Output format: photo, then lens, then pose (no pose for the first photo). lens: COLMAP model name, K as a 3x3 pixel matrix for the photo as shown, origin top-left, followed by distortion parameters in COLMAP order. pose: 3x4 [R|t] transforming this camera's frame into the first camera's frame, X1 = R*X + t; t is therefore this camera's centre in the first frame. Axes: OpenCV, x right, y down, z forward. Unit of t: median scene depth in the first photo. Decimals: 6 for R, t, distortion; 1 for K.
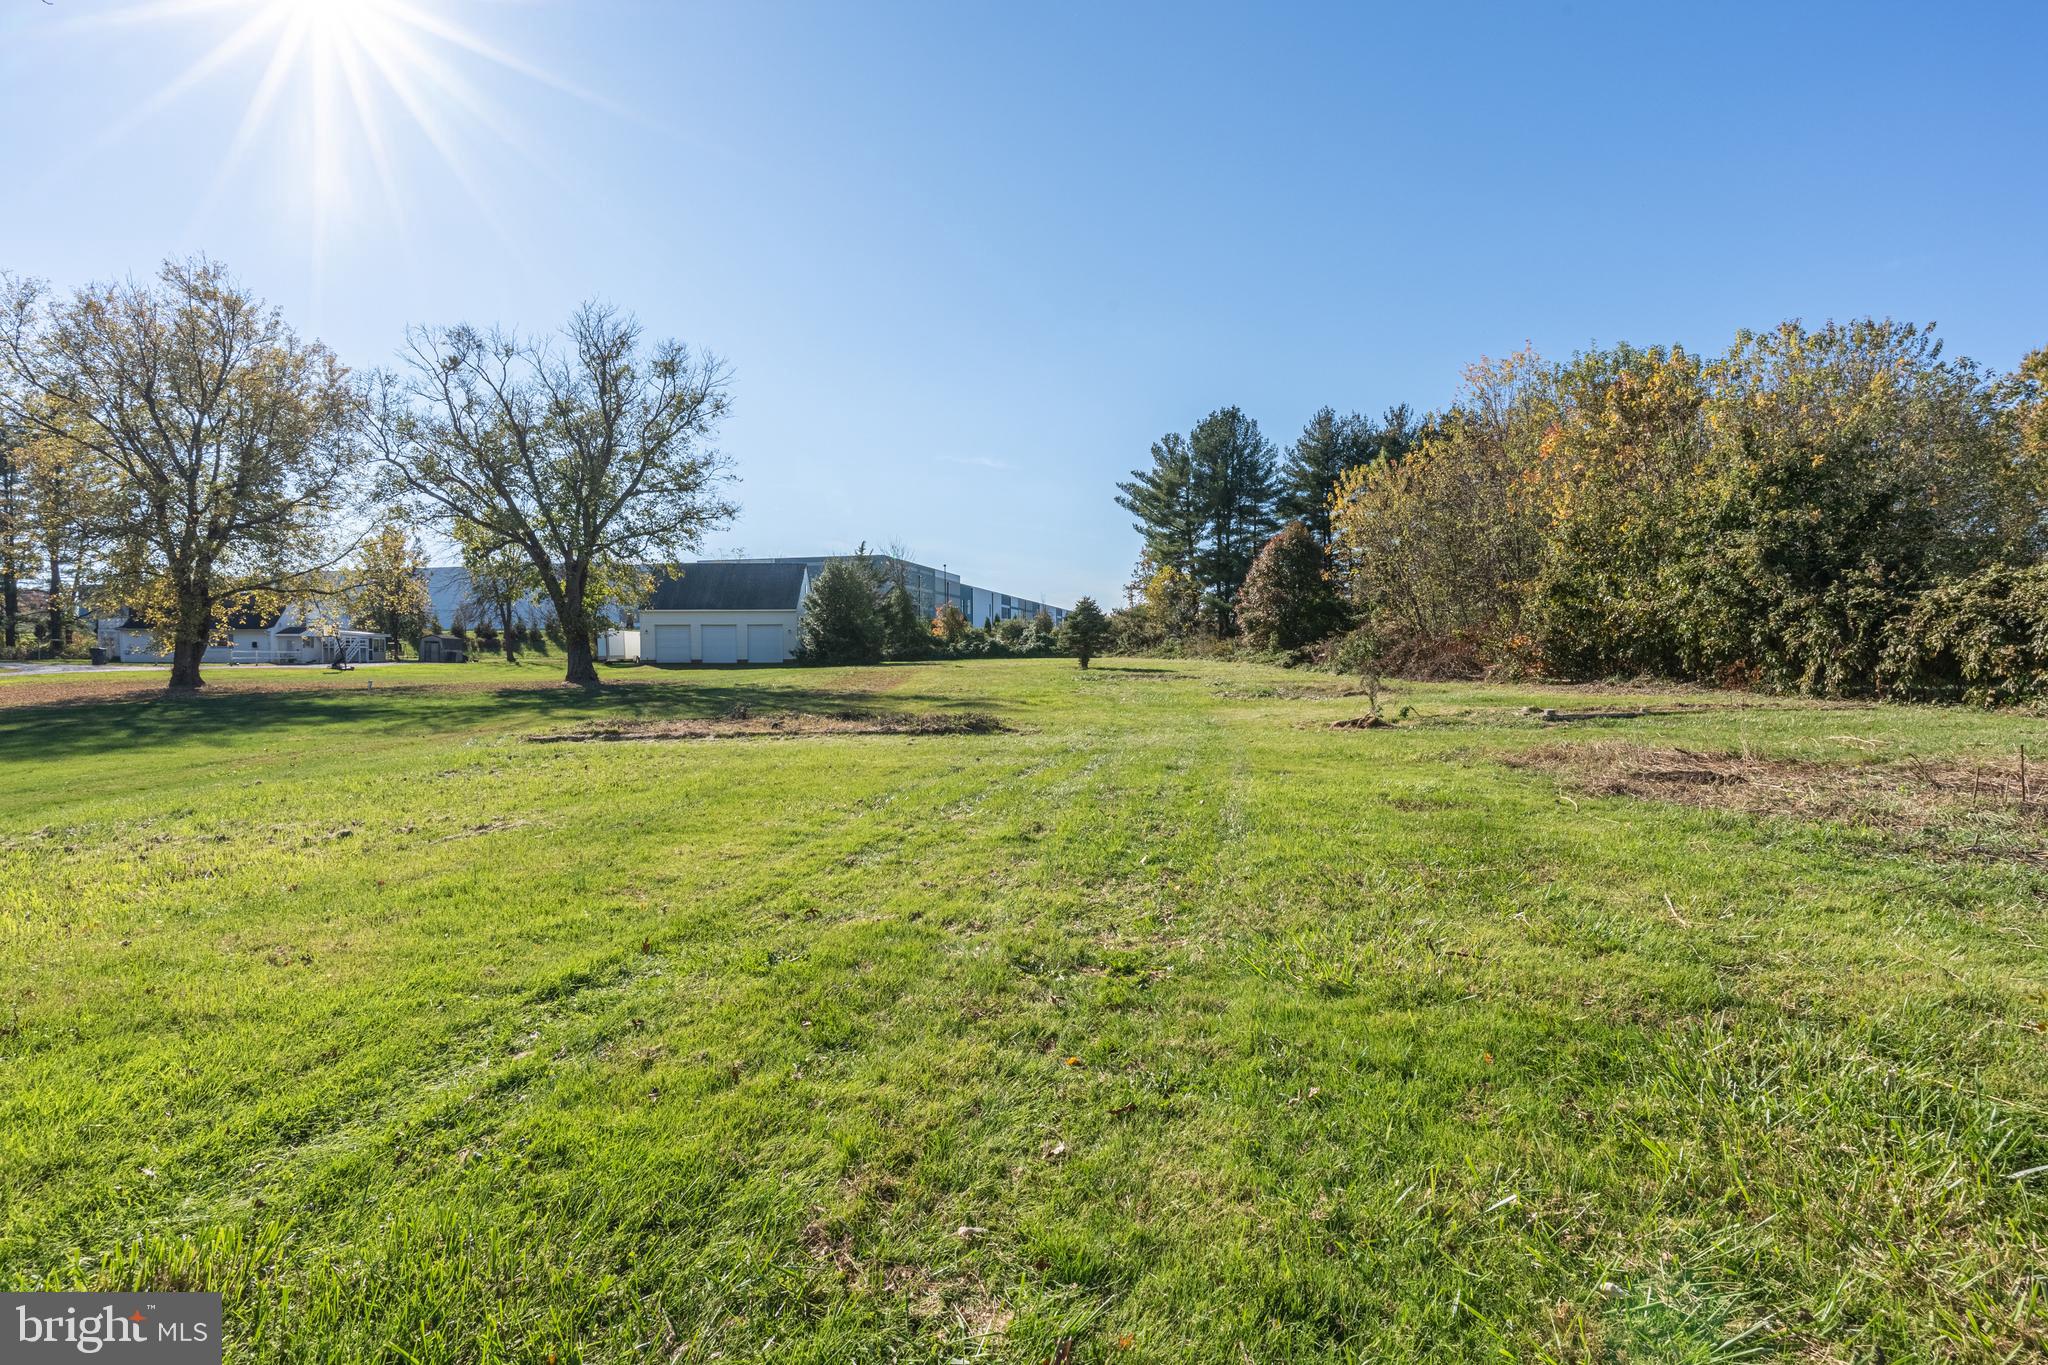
lens RADIAL K [[975.0, 0, 1028.9], [0, 975.0, 674.4], [0, 0, 1]] dist [0.003439, -0.000802]
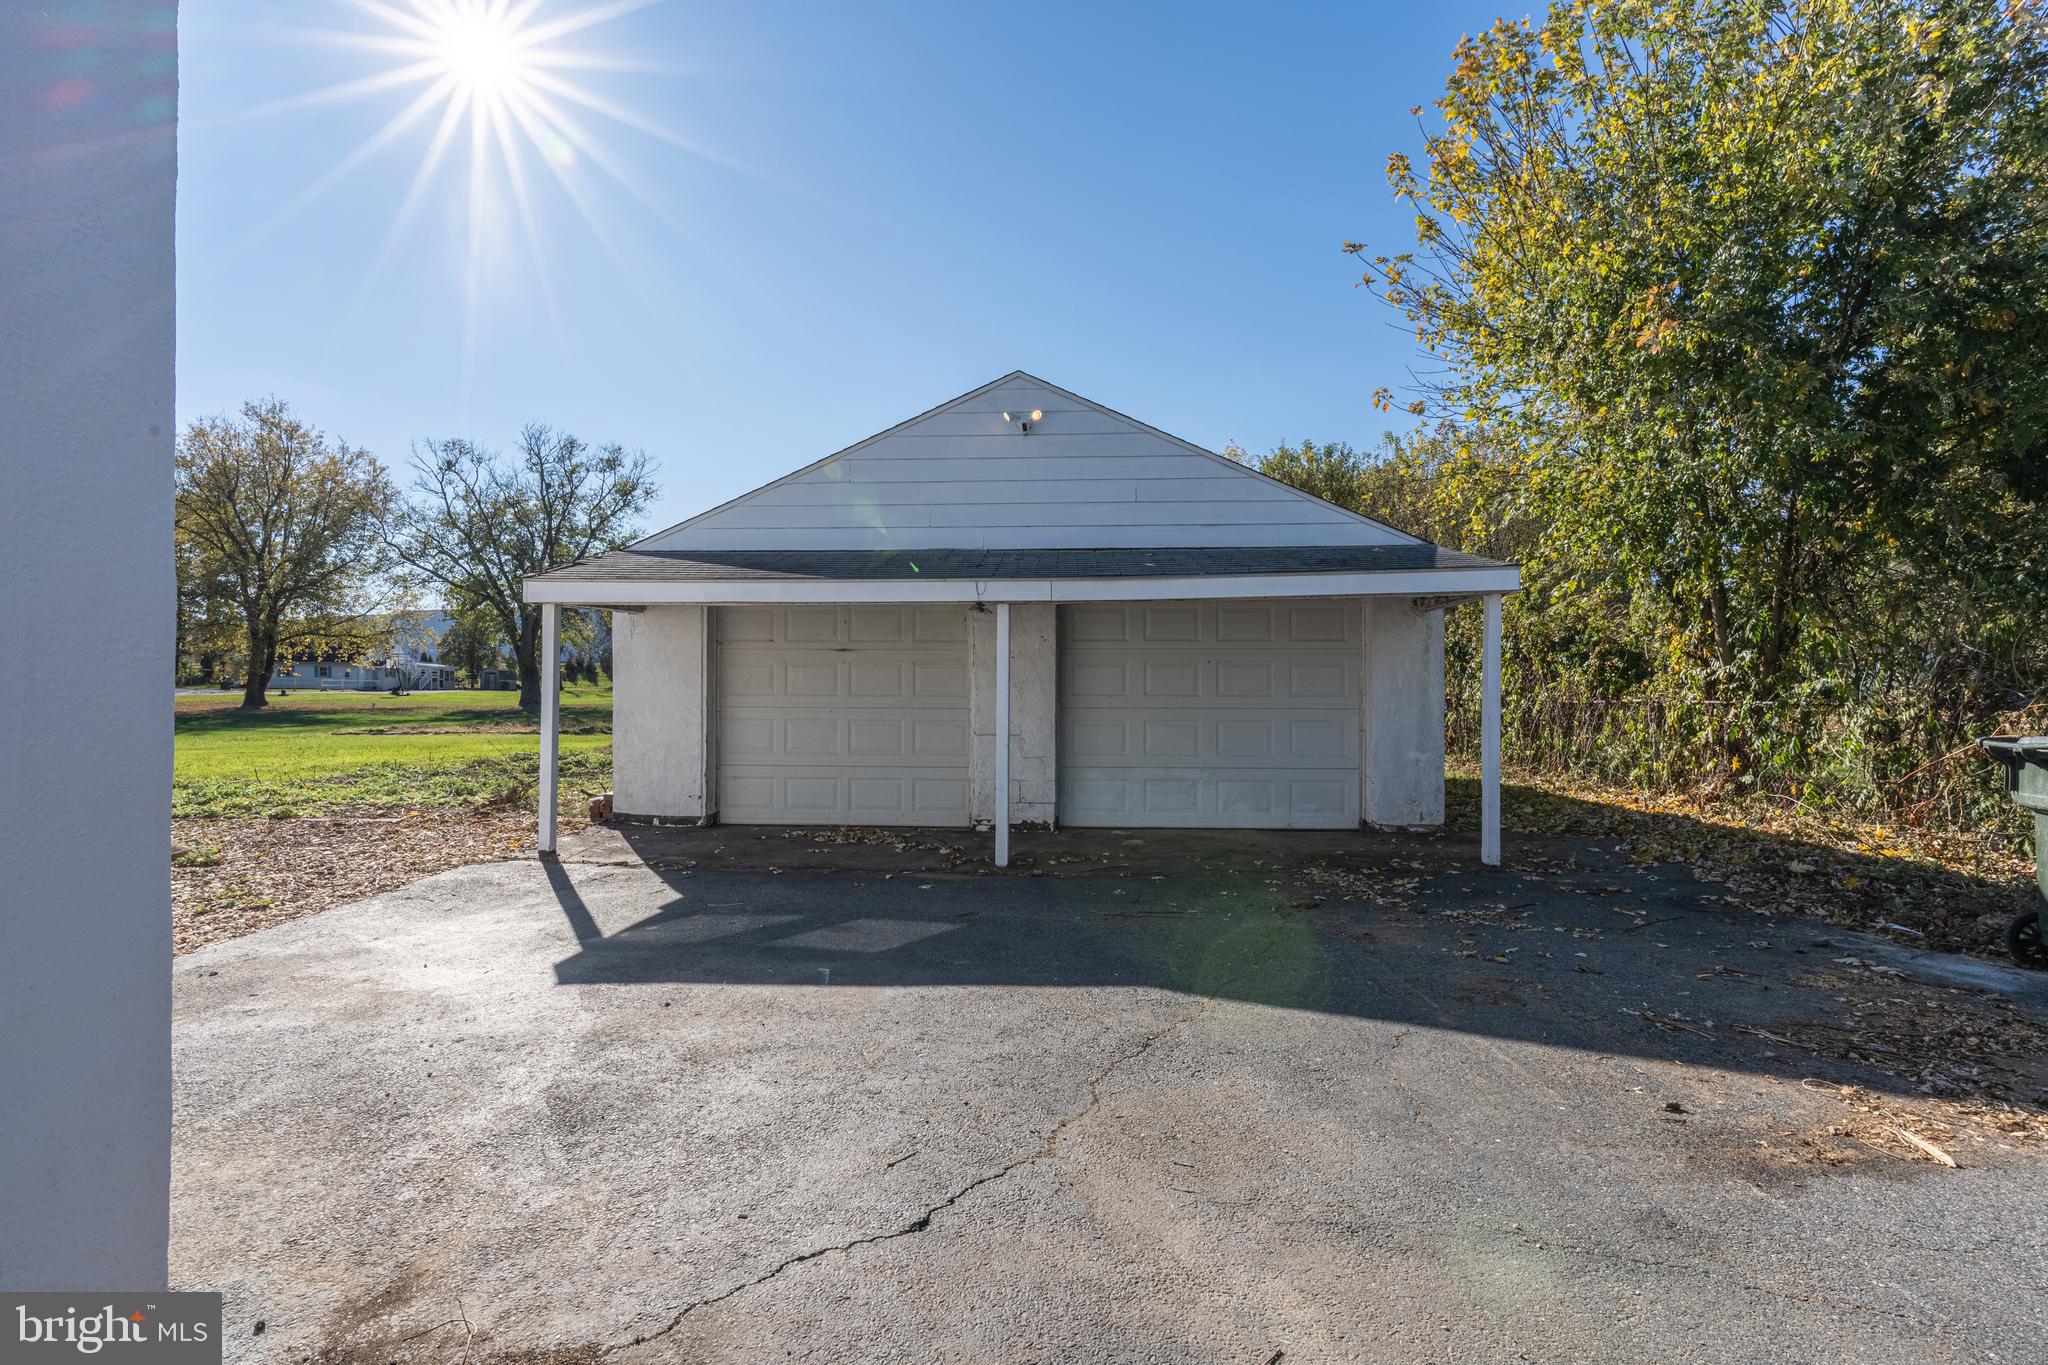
lens RADIAL K [[975.0, 0, 1023.4], [0, 975.0, 681.2], [0, 0, 1]] dist [0.003439, -0.000802]
pose [[0.994153, 0.007155, -0.107740, 0.341170], [-0.009966, 0.999623, -0.025577, 0.001977], [0.107516, 0.026501, 0.993850, -0.236786]]
